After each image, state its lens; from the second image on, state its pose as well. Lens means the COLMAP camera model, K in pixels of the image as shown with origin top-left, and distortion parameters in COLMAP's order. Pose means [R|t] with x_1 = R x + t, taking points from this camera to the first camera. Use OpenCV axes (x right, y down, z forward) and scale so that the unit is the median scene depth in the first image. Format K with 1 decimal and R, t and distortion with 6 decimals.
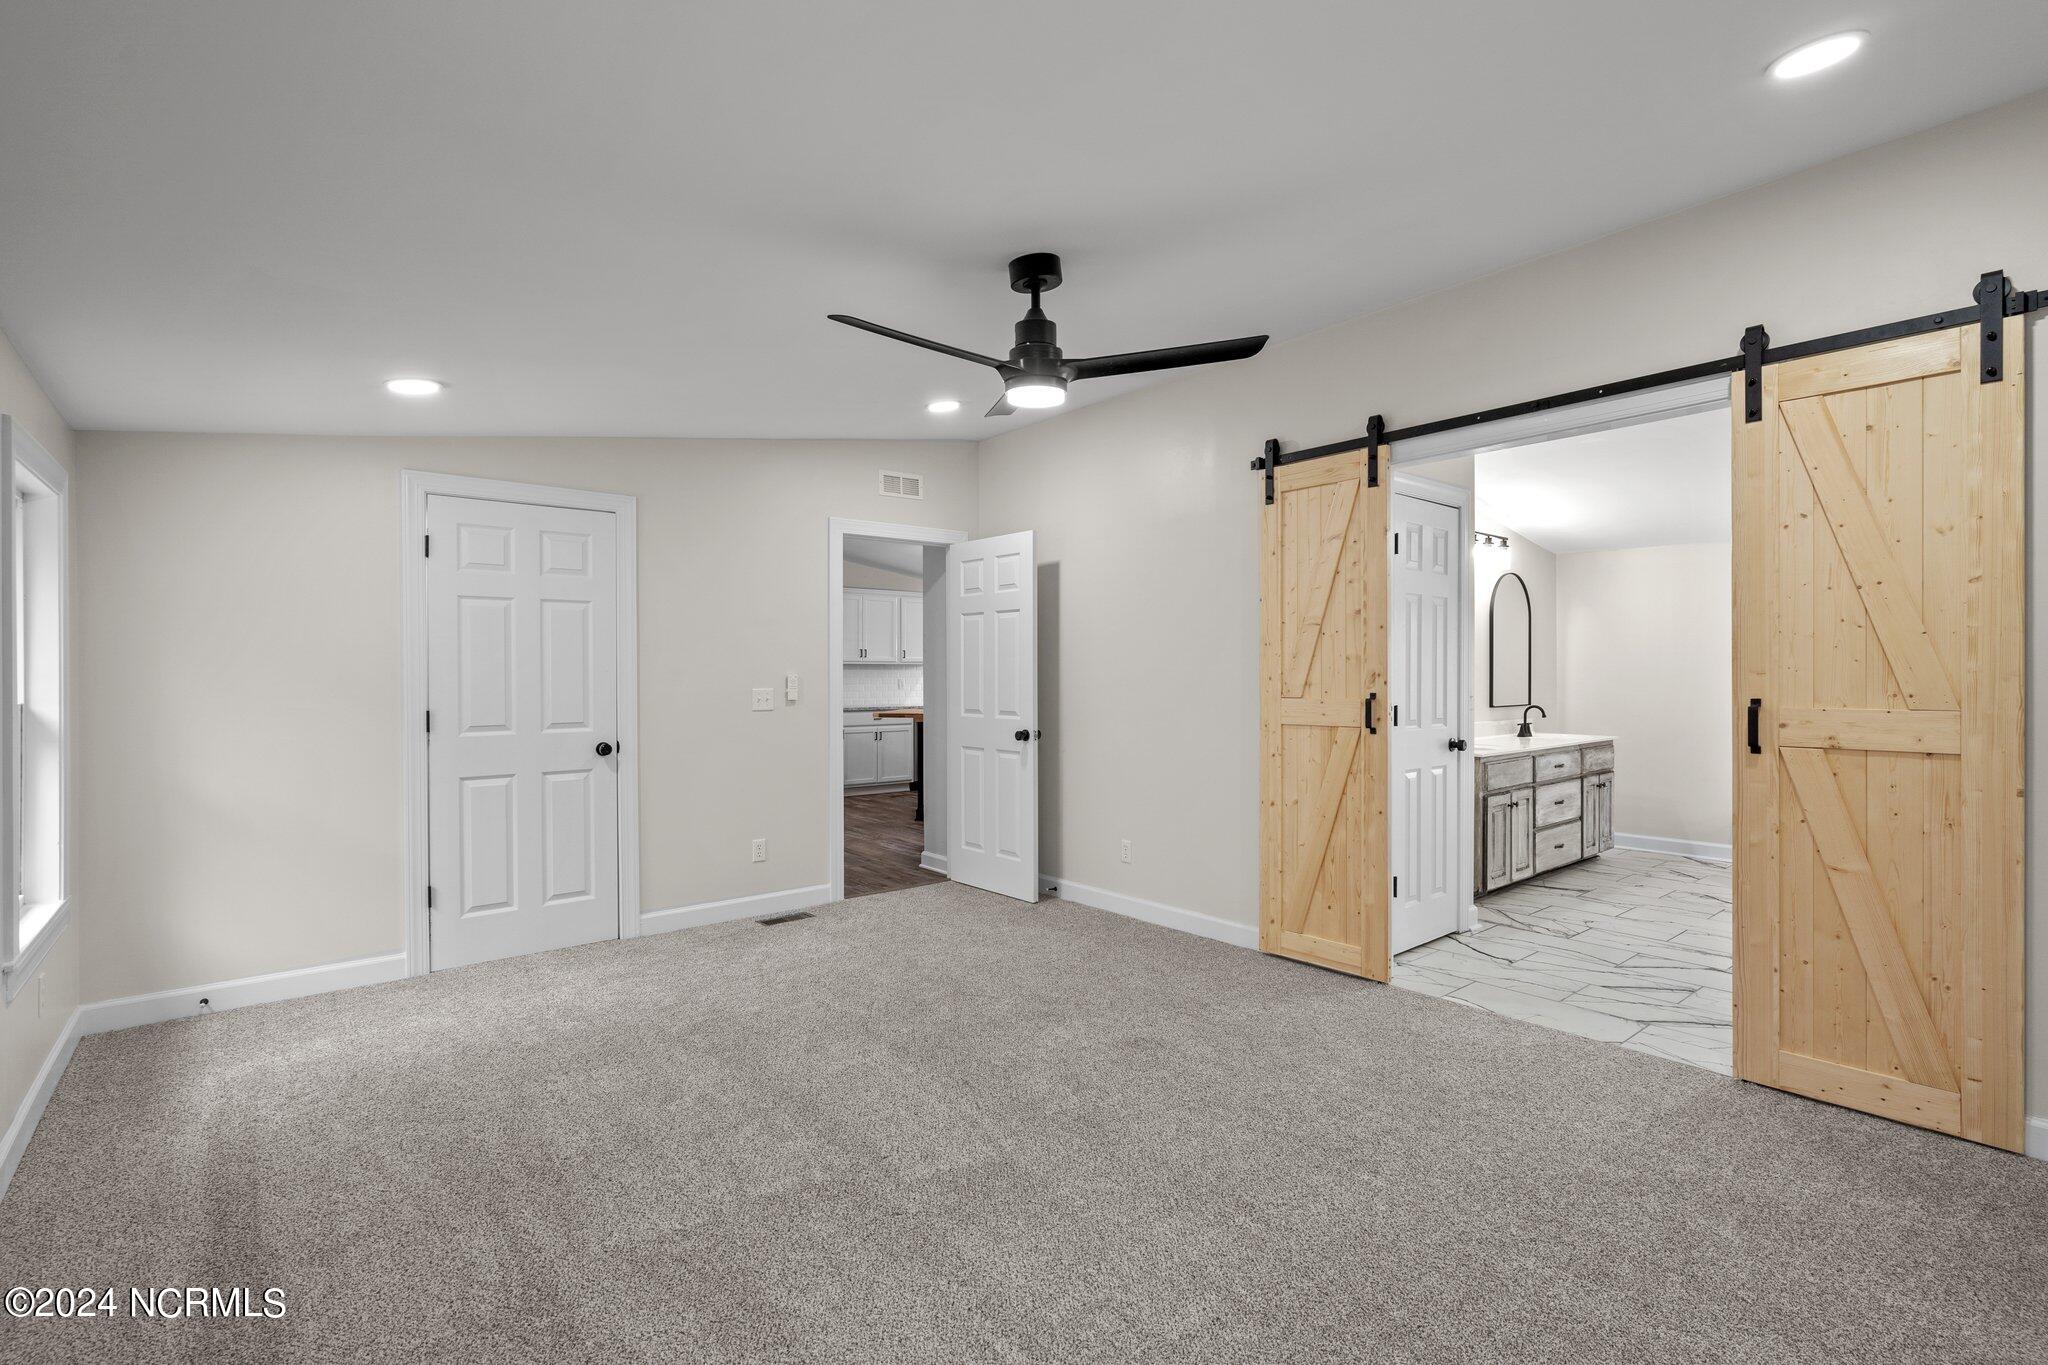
lens RADIAL K [[938.8, 0, 1024.5], [0, 938.8, 679.6], [0, 0, 1]] dist [0.000078, -0.000002]
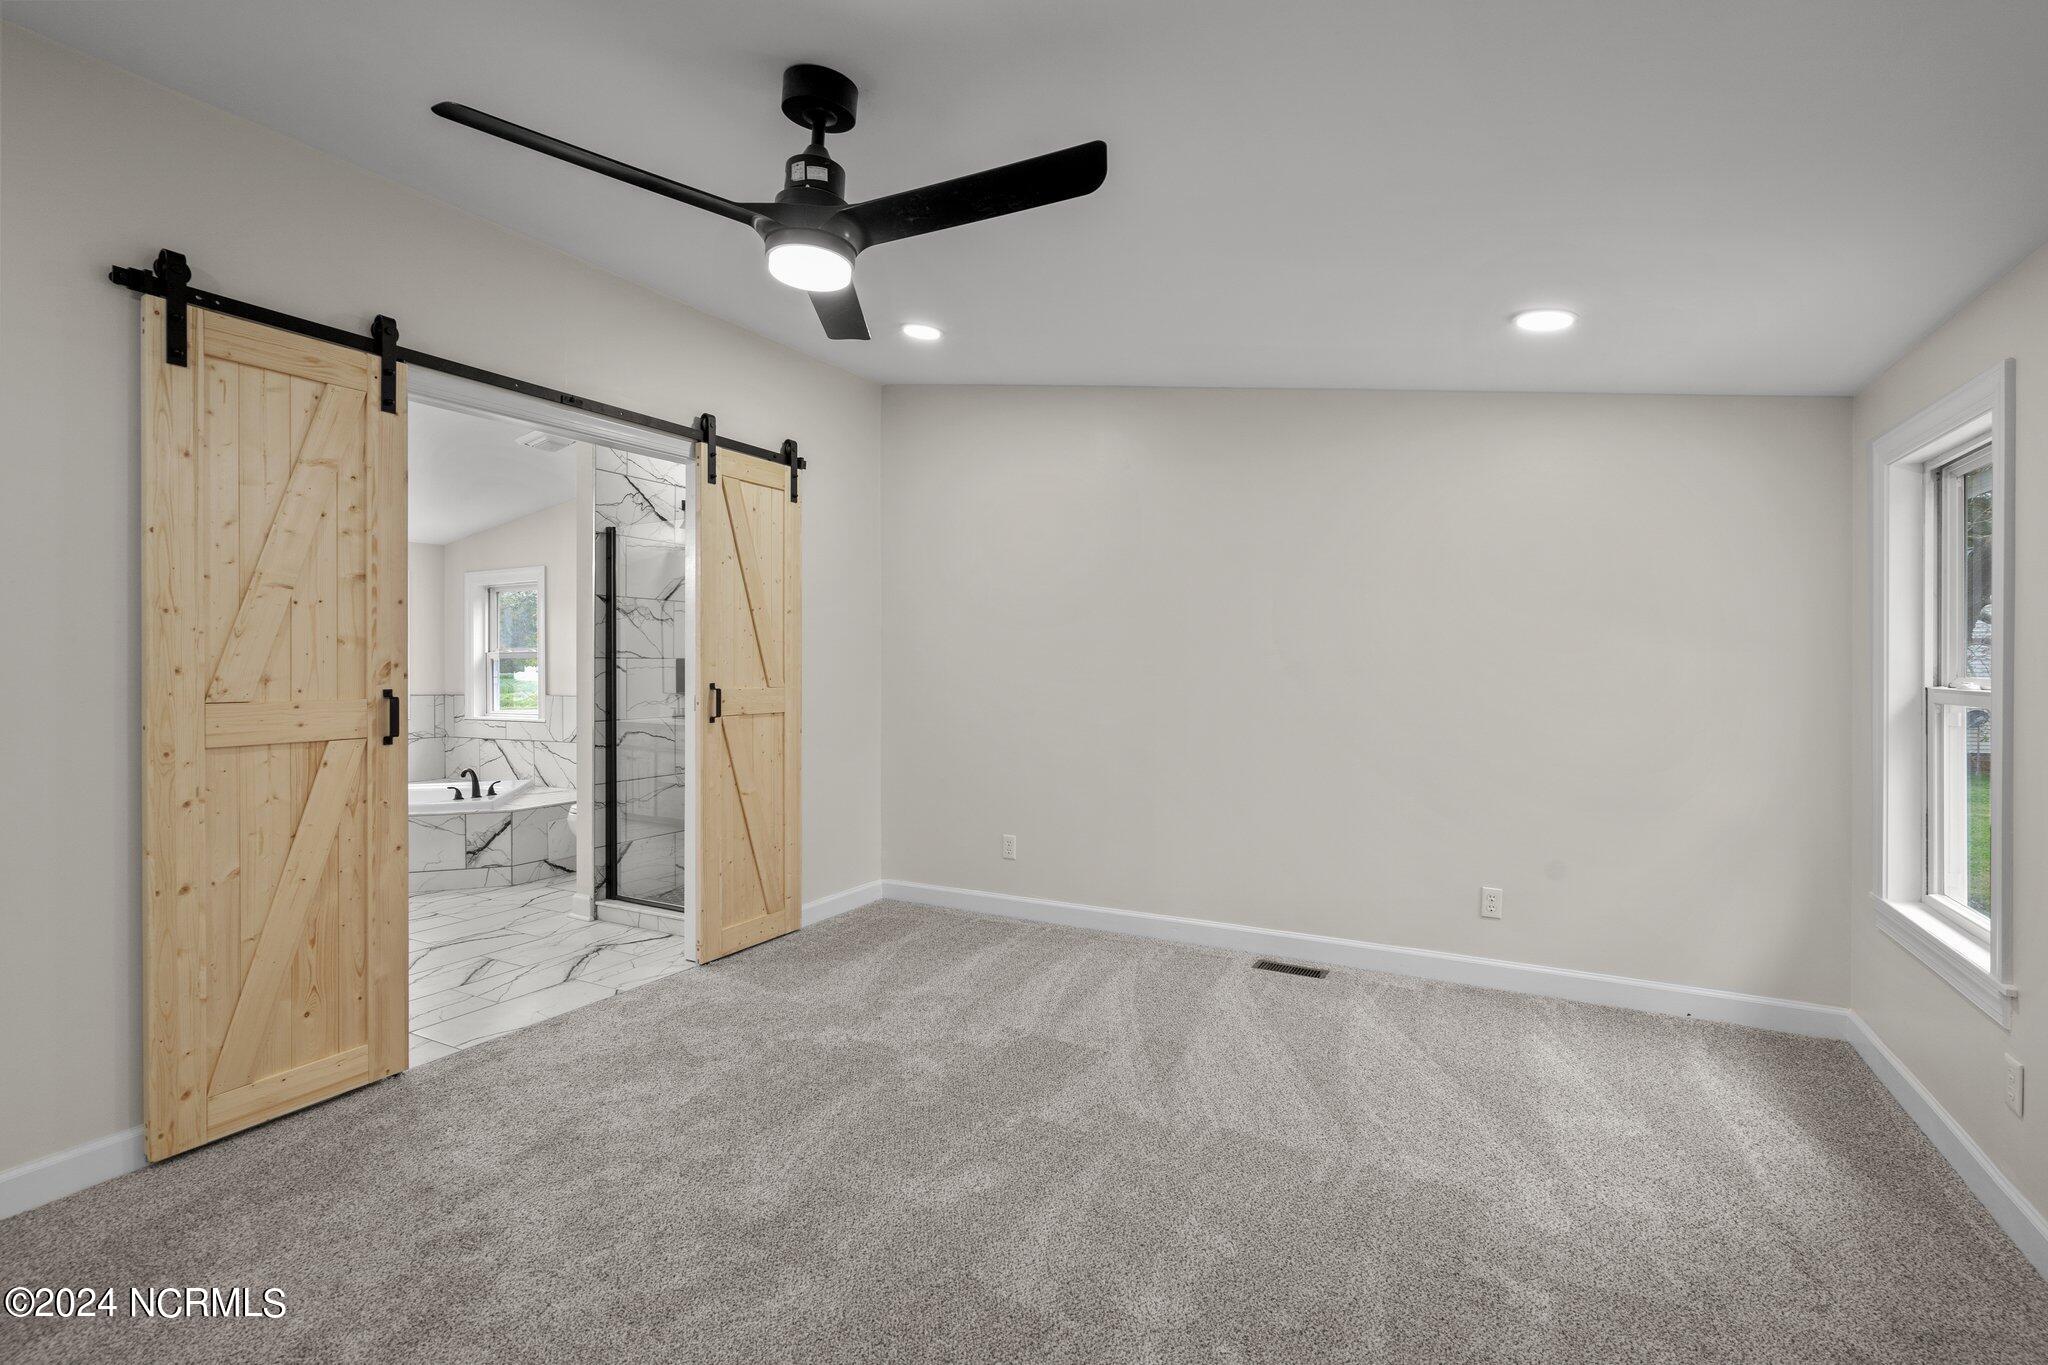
lens RADIAL K [[938.8, 0, 1024.4], [0, 938.8, 671.0], [0, 0, 1]] dist [0.000078, -0.000002]
pose [[-0.378666, 0.000916, 0.925533, -0.501690], [0.011226, 0.999930, 0.003604, 0.002566], [-0.925465, 0.011755, -0.378650, 0.808313]]
